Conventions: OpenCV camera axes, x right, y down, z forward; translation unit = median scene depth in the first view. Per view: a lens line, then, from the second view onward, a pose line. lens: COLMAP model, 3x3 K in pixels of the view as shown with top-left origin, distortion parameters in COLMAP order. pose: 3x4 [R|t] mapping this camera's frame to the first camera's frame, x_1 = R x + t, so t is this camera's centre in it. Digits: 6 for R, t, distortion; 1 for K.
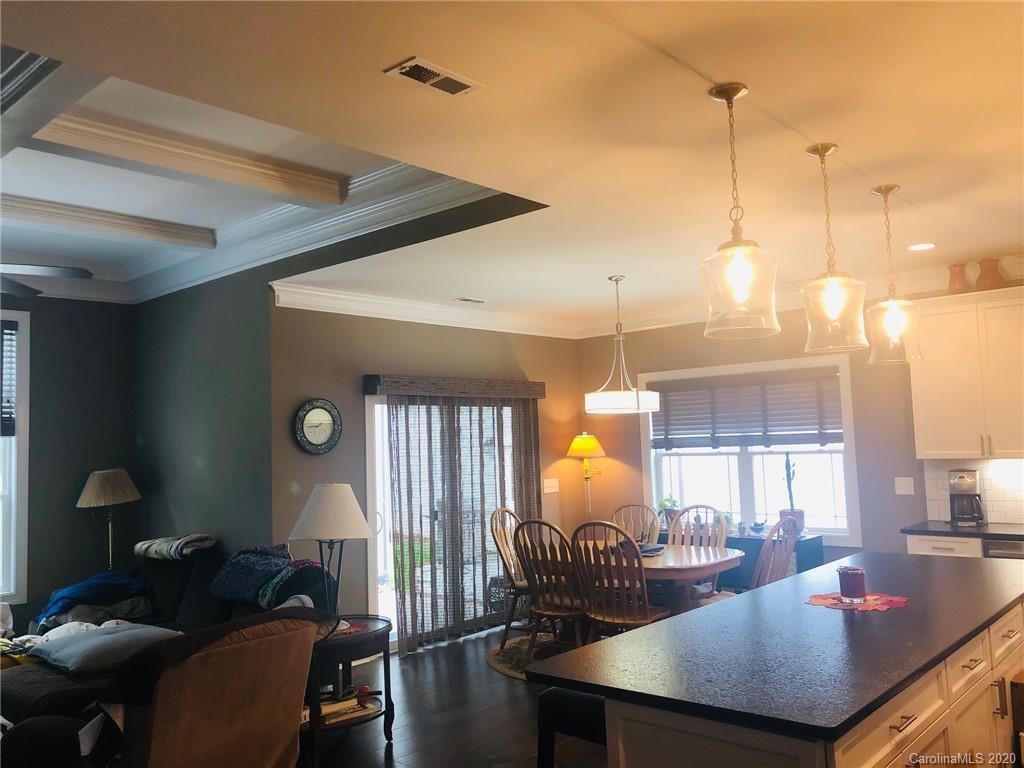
lens RADIAL K [[840.0, 0, 516.3], [0, 840.0, 382.1], [0, 0, 1]] dist [0.057260, -0.067147]
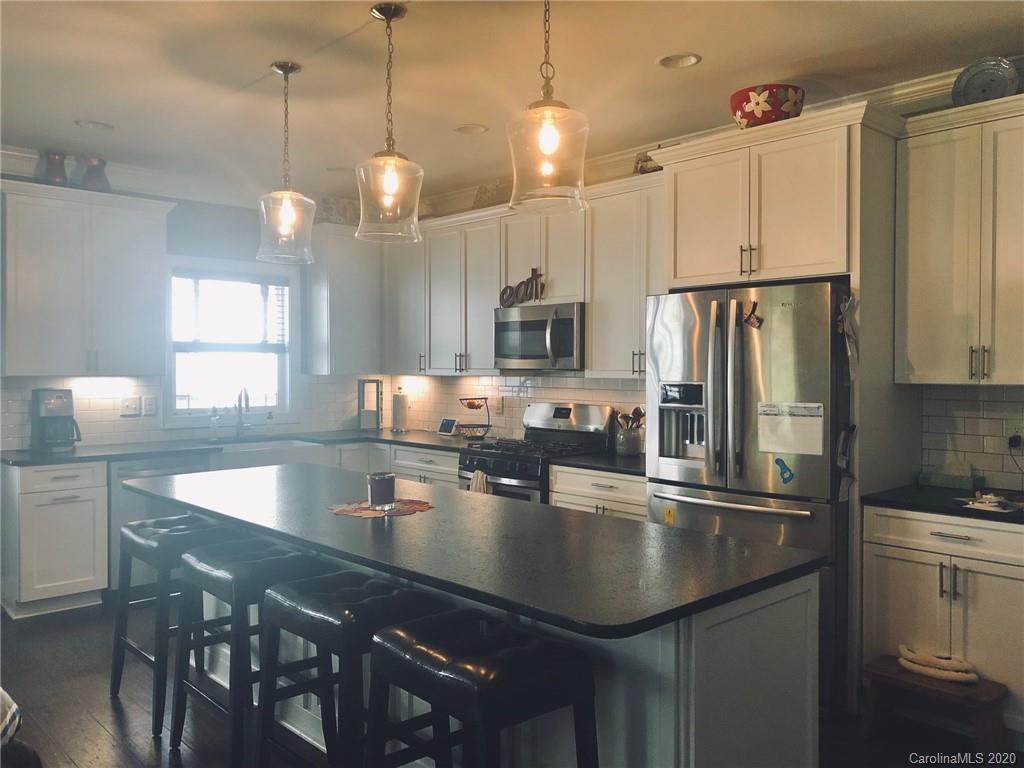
lens RADIAL K [[840.0, 0, 514.8], [0, 840.0, 391.1], [0, 0, 1]] dist [0.057260, -0.067147]
pose [[0.091209, 0.005435, 0.995817, -0.264154], [-0.077929, 0.996957, 0.001697, 0.057630], [-0.992778, -0.077758, 0.091355, 0.385741]]
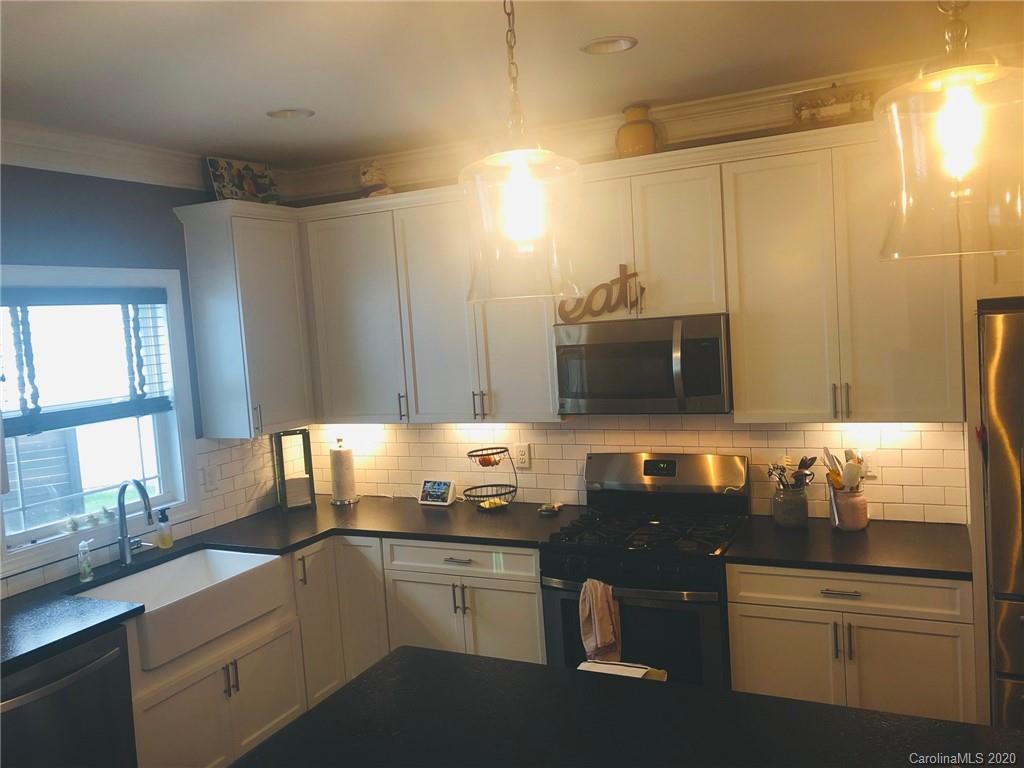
lens RADIAL K [[840.0, 0, 518.0], [0, 840.0, 376.6], [0, 0, 1]] dist [0.057260, -0.067147]
pose [[-0.263289, -0.009605, 0.964669, 0.020099], [0.006517, 0.999910, 0.011735, 0.008233], [-0.964695, 0.009376, -0.263203, 0.650751]]
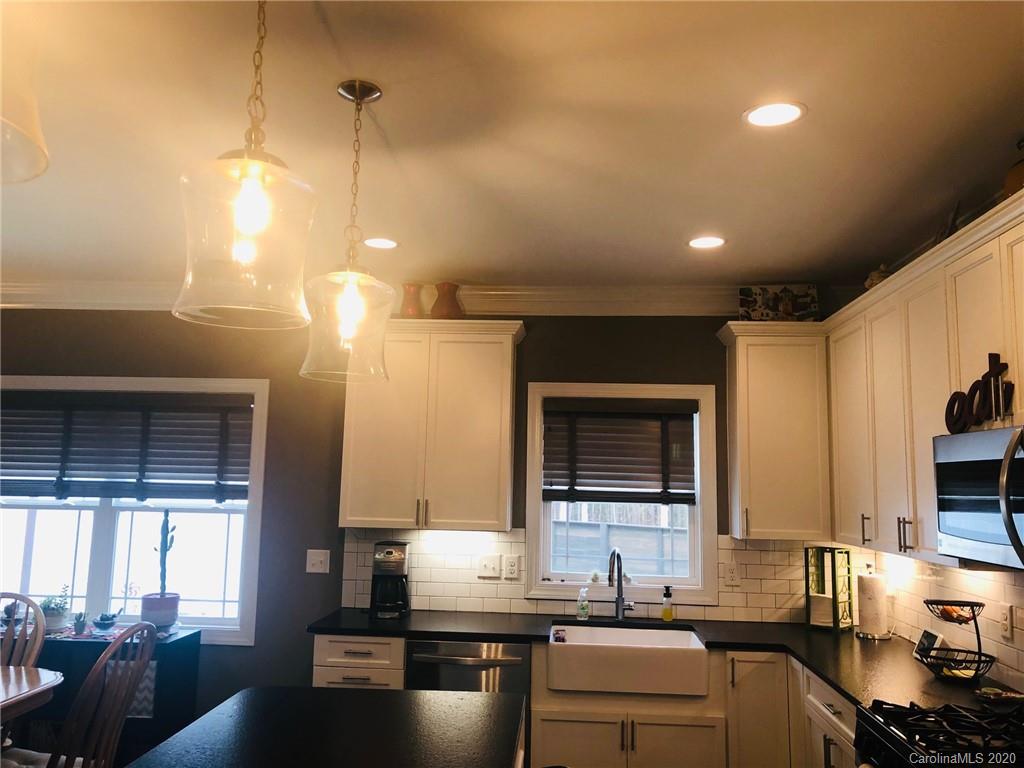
lens RADIAL K [[840.0, 0, 516.4], [0, 840.0, 380.3], [0, 0, 1]] dist [0.057260, -0.067147]
pose [[0.784325, 0.129600, 0.606662, 0.111043], [-0.096569, 0.991520, -0.086968, 0.010402], [-0.612788, 0.009626, 0.790188, 0.276338]]
